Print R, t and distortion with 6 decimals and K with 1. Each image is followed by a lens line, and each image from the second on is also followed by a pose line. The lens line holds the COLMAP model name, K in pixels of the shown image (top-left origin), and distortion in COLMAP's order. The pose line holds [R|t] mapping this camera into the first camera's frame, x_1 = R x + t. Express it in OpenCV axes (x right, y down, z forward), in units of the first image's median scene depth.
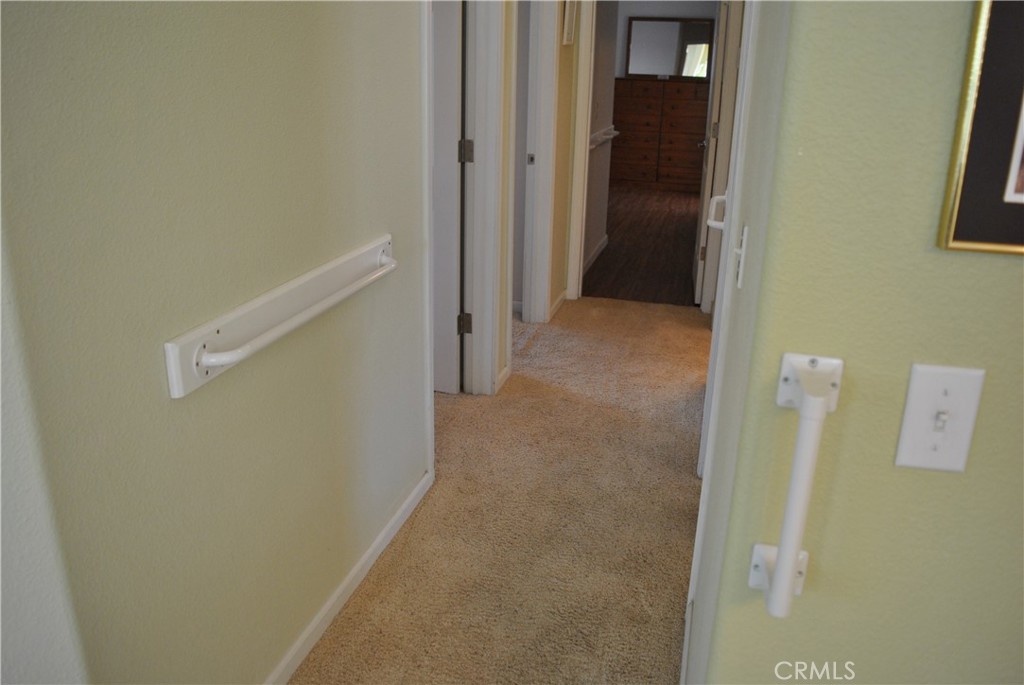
lens RADIAL K [[800.9, 0, 504.7], [0, 800.9, 327.7], [0, 0, 1]] dist [-0.092906, 0.015860]
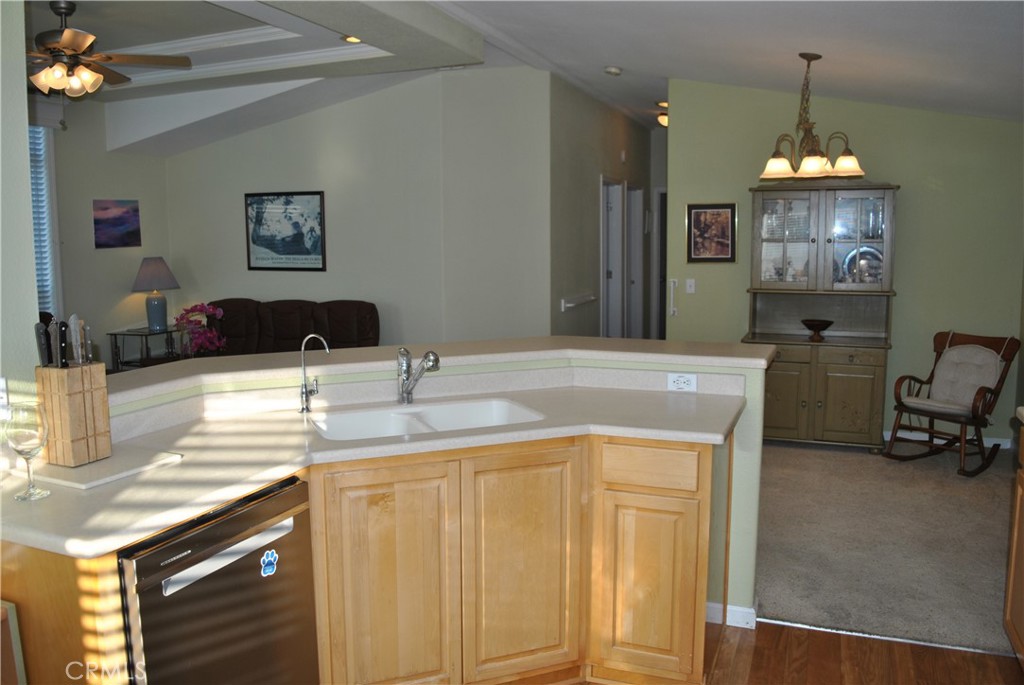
lens RADIAL K [[800.9, 0, 504.7], [0, 800.9, 327.7], [0, 0, 1]] dist [-0.092906, 0.015860]
pose [[0.992814, -0.015867, -0.118611, -0.061469], [-0.009255, 0.978021, -0.208299, 0.390600], [0.119309, 0.207900, 0.970846, -1.219429]]
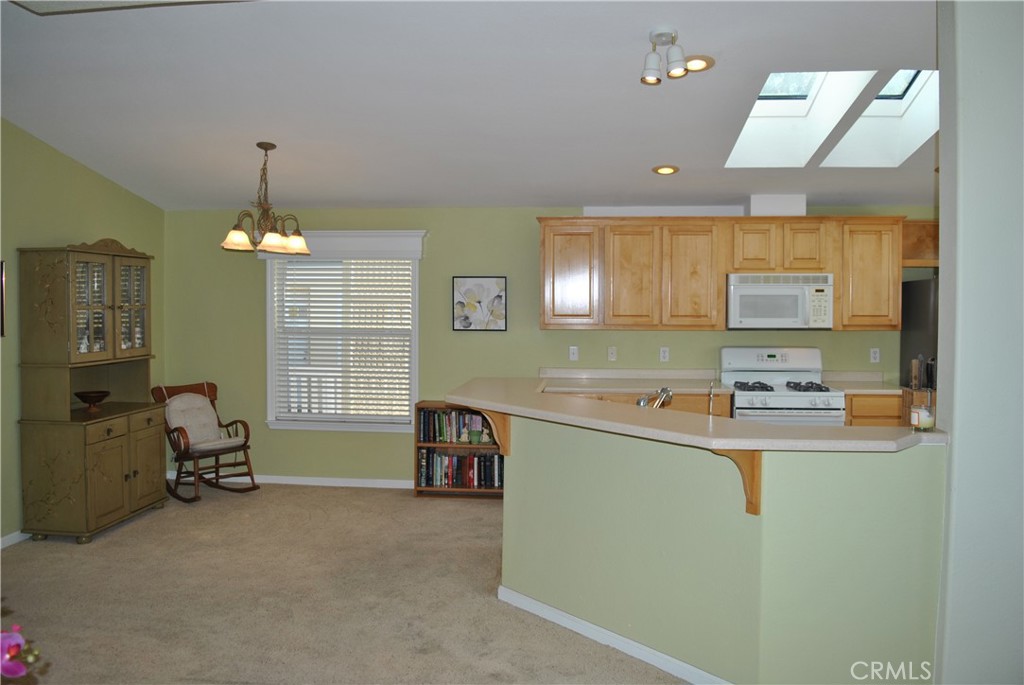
lens RADIAL K [[800.9, 0, 504.7], [0, 800.9, 327.7], [0, 0, 1]] dist [-0.092906, 0.015860]
pose [[-0.169366, -0.051741, 0.984194, -0.993168], [0.306569, 0.946313, 0.102505, 0.082015], [-0.936660, 0.319084, -0.144411, -0.355656]]
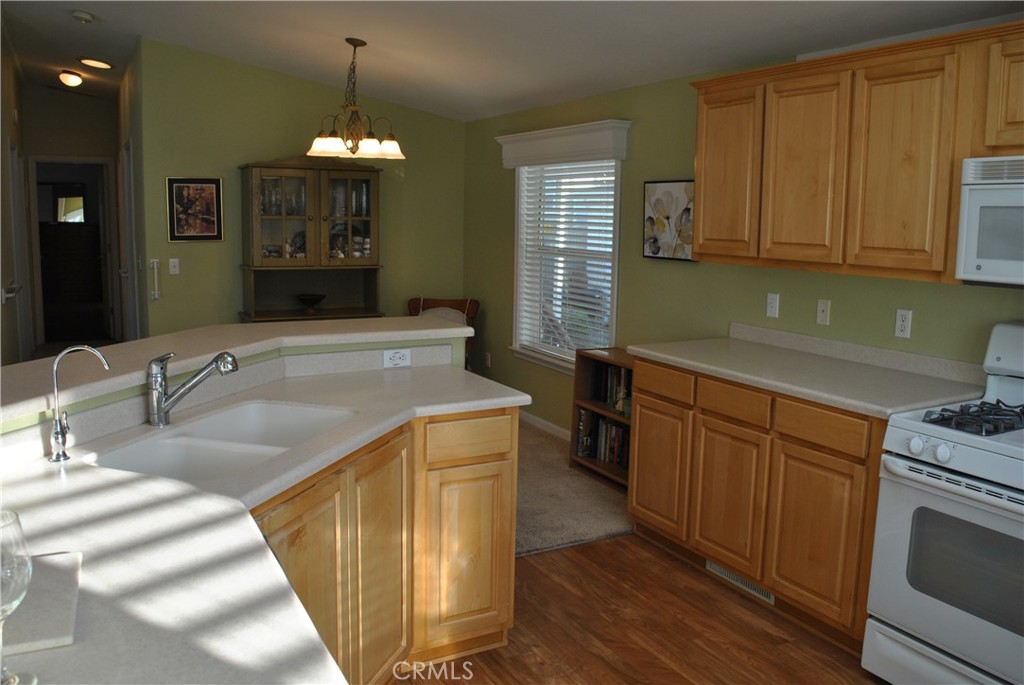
lens RADIAL K [[800.9, 0, 504.7], [0, 800.9, 327.7], [0, 0, 1]] dist [-0.092906, 0.015860]
pose [[0.721834, -0.103045, 0.684352, -0.403878], [0.217683, 0.972469, -0.083178, 0.343764], [-0.656940, 0.209012, 0.724392, -1.093270]]
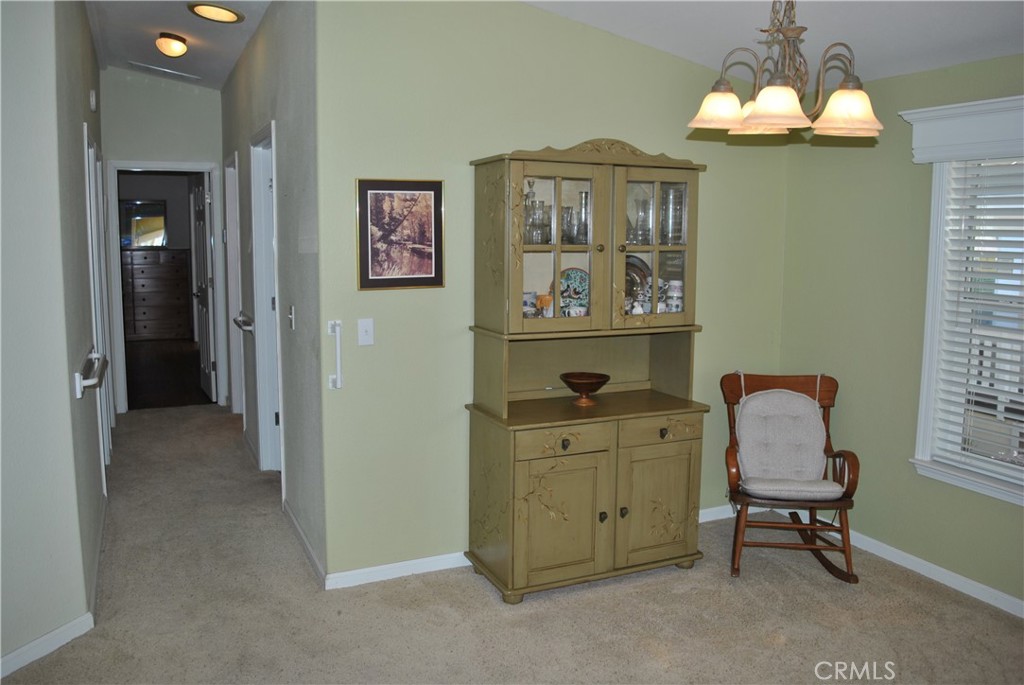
lens RADIAL K [[800.9, 0, 504.7], [0, 800.9, 327.7], [0, 0, 1]] dist [-0.092906, 0.015860]
pose [[0.765518, -0.091604, 0.636860, -0.286265], [0.213975, 0.969720, -0.117721, 0.135630], [-0.606792, 0.226390, 0.761939, -0.487628]]
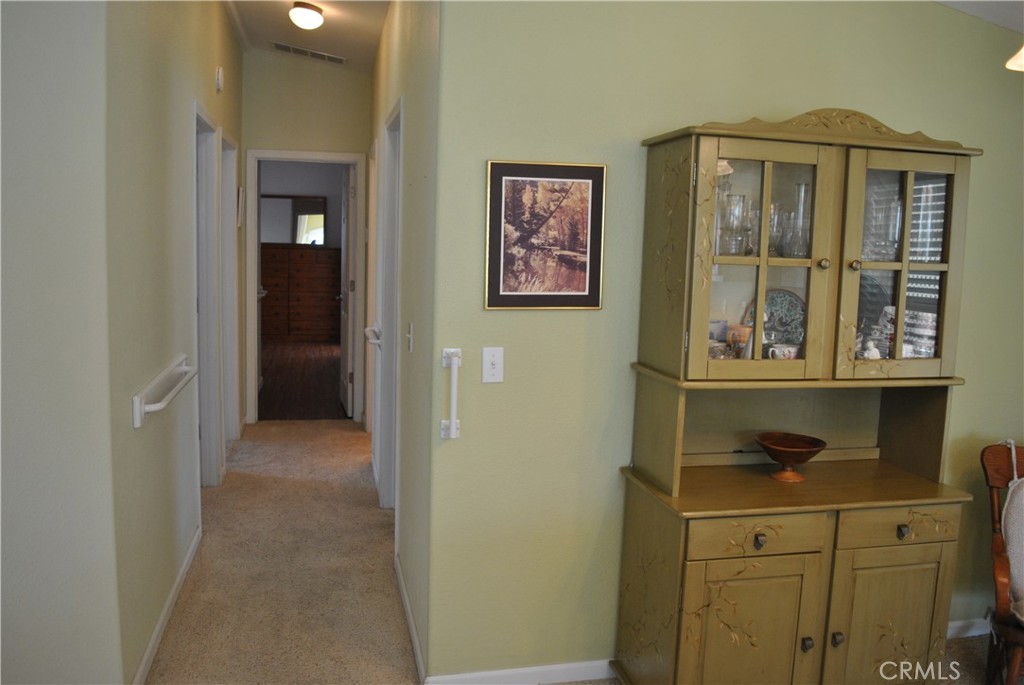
lens RADIAL K [[821.0, 0, 503.7], [0, 821.0, 324.5], [0, 0, 1]] dist [-0.090043, 0.014505]
pose [[0.885765, -0.044514, 0.461995, -0.166002], [0.137002, 0.976114, -0.168620, 0.093434], [-0.443454, 0.212652, 0.870705, -0.347257]]
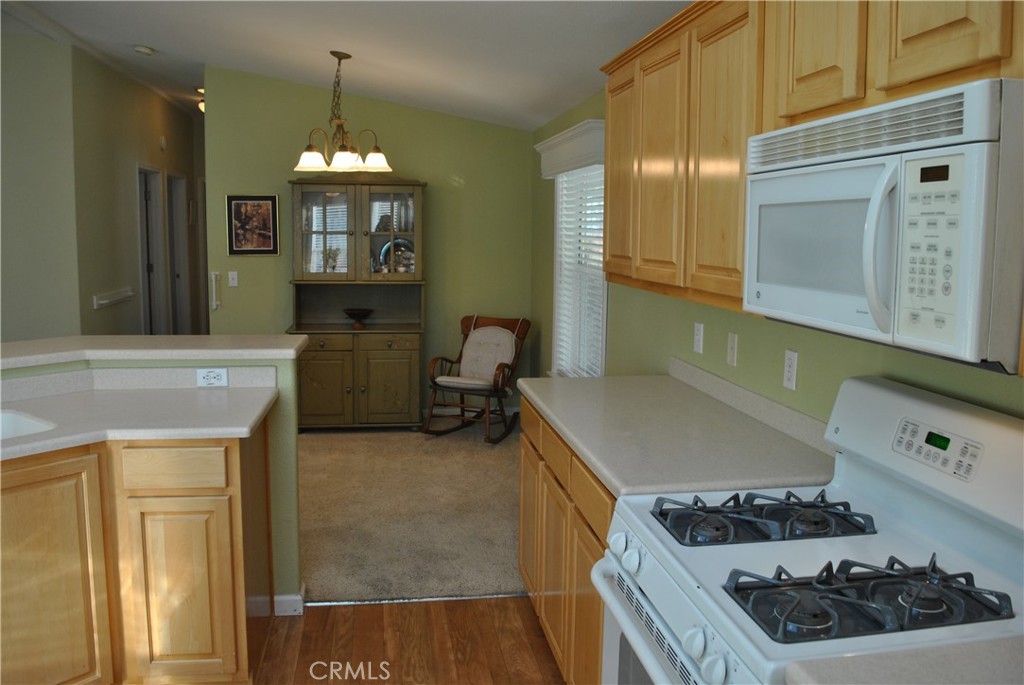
lens RADIAL K [[800.9, 0, 504.7], [0, 800.9, 327.7], [0, 0, 1]] dist [-0.092906, 0.015860]
pose [[0.911794, -0.059583, 0.406303, -0.034781], [0.136812, 0.976968, -0.163754, 0.393437], [-0.387188, 0.204897, 0.898945, -1.224446]]
